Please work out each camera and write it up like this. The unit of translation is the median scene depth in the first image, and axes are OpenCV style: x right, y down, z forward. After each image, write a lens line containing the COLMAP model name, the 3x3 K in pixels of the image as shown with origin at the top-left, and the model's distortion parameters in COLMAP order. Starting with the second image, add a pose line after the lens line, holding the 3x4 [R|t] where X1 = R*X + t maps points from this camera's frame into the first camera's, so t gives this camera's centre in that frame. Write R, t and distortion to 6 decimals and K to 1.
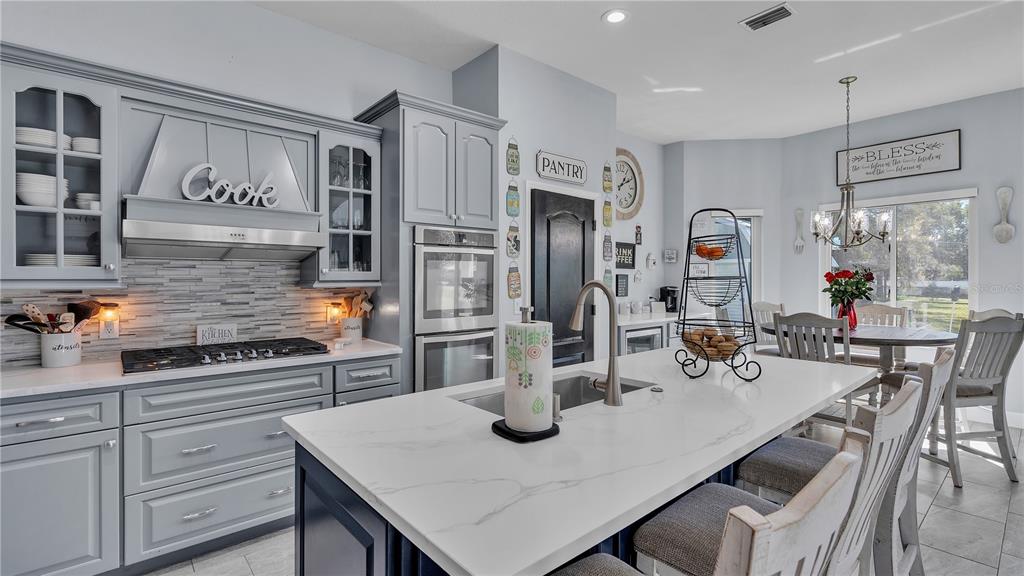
lens RADIAL K [[468.1, 0, 511.0], [0, 468.1, 279.1], [0, 0, 1]] dist [-0.003768, -0.000154]
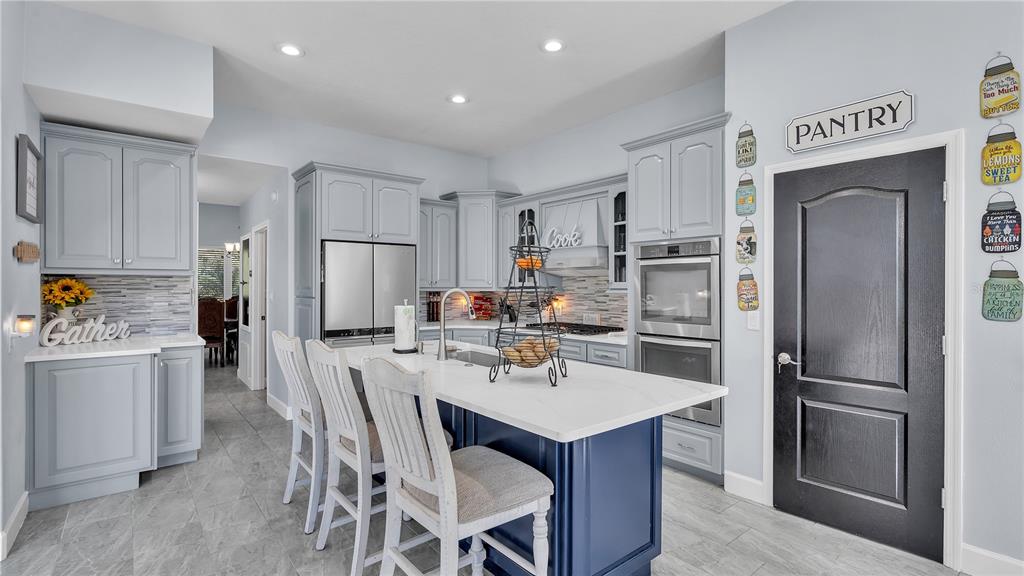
lens RADIAL K [[468.1, 0, 507.6], [0, 468.1, 288.3], [0, 0, 1]] dist [-0.003768, -0.000154]
pose [[-0.033202, 0.005039, -0.999436, 0.876535], [0.001000, 0.999987, 0.005009, -0.004675], [0.999448, -0.000833, -0.033207, 0.591198]]
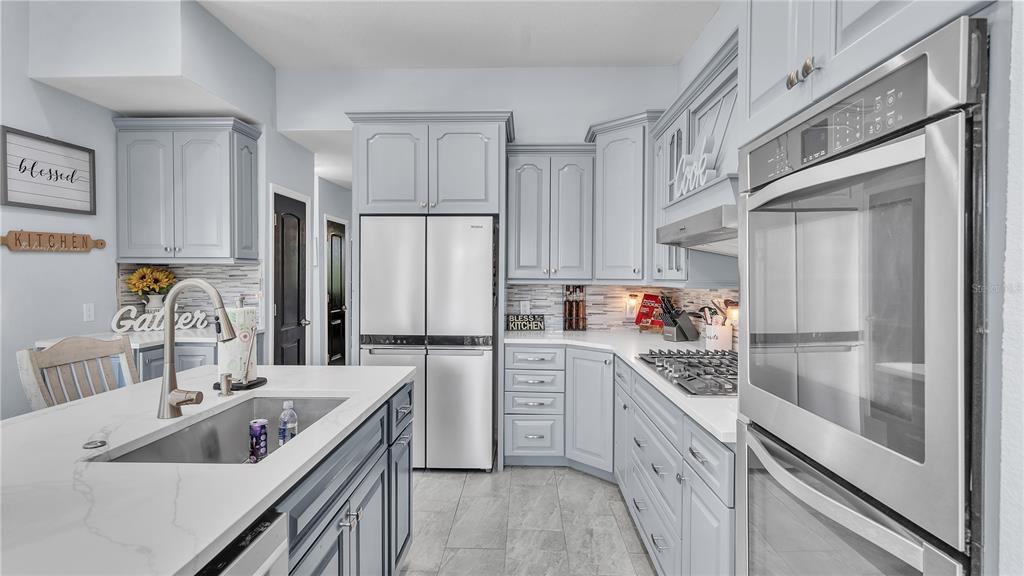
lens RADIAL K [[507.2, 0, 511.4], [0, 507.2, 285.1], [0, 0, 1]] dist [0.000745, 0.000111]
pose [[-0.673968, 0.009761, -0.738696, 0.212821], [-0.003389, 0.999861, 0.016304, -0.004078], [0.738753, 0.013492, -0.673841, 0.965730]]
